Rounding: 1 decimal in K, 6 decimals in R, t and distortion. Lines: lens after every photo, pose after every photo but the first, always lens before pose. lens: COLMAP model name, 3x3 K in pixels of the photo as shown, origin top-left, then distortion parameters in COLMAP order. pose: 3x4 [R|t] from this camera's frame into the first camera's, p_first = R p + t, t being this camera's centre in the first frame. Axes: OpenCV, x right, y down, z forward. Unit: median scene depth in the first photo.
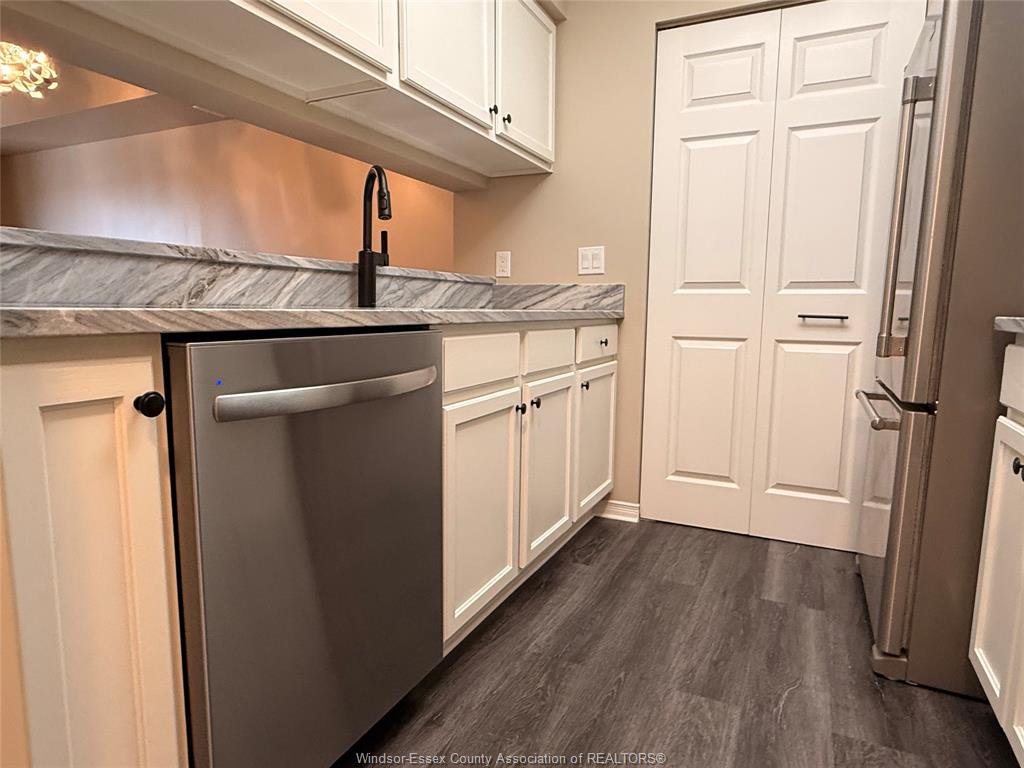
lens RADIAL K [[616.1, 0, 511.1], [0, 616.1, 382.8], [0, 0, 1]] dist [0.000421, -0.000679]
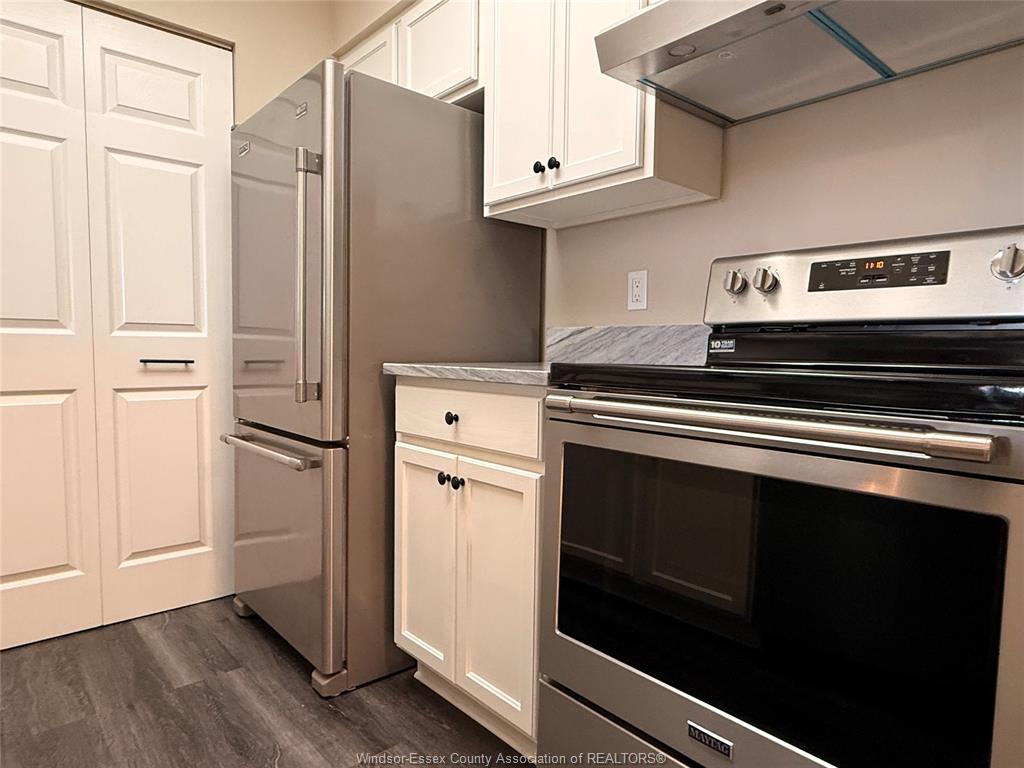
lens RADIAL K [[616.1, 0, 505.7], [0, 616.1, 387.1], [0, 0, 1]] dist [0.000421, -0.000679]
pose [[0.389889, -0.065070, 0.918560, -0.162903], [0.105846, 0.994056, 0.025491, -0.039864], [-0.914759, 0.087287, 0.394459, 0.175726]]
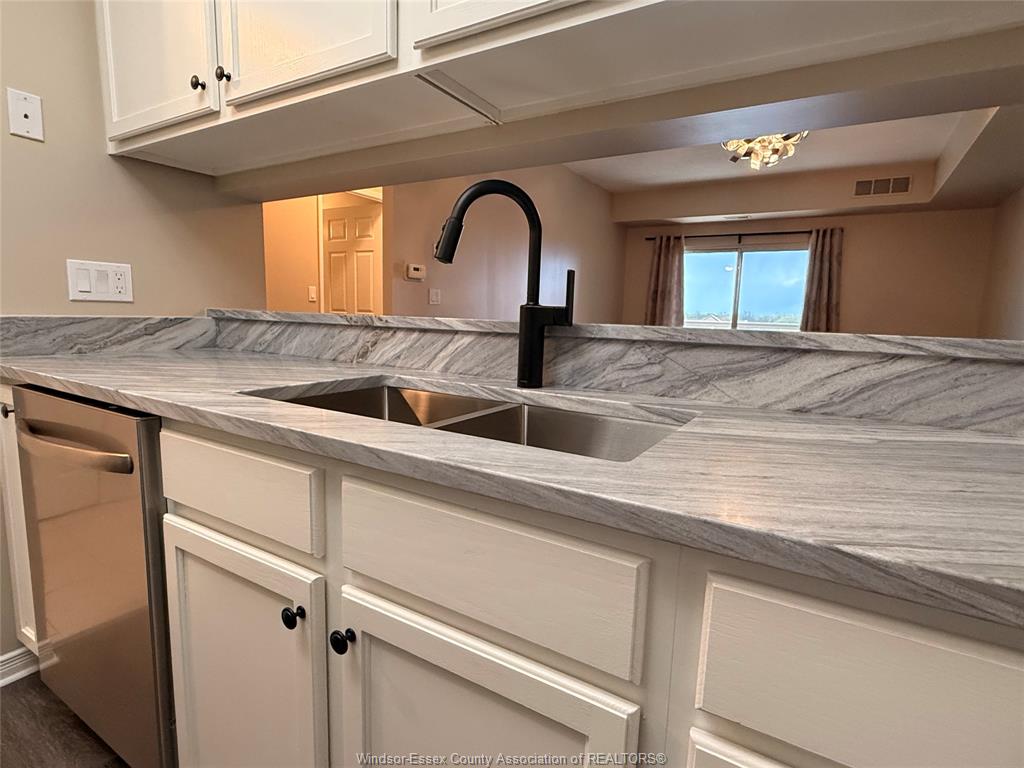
lens RADIAL K [[529.8, 0, 508.7], [0, 529.8, 386.5], [0, 0, 1]] dist [0.000891, 0.000444]
pose [[-0.100589, 0.122604, -0.987345, 0.421180], [-0.153795, 0.978534, 0.137179, -0.237803], [0.982969, 0.165648, -0.079574, 1.221144]]
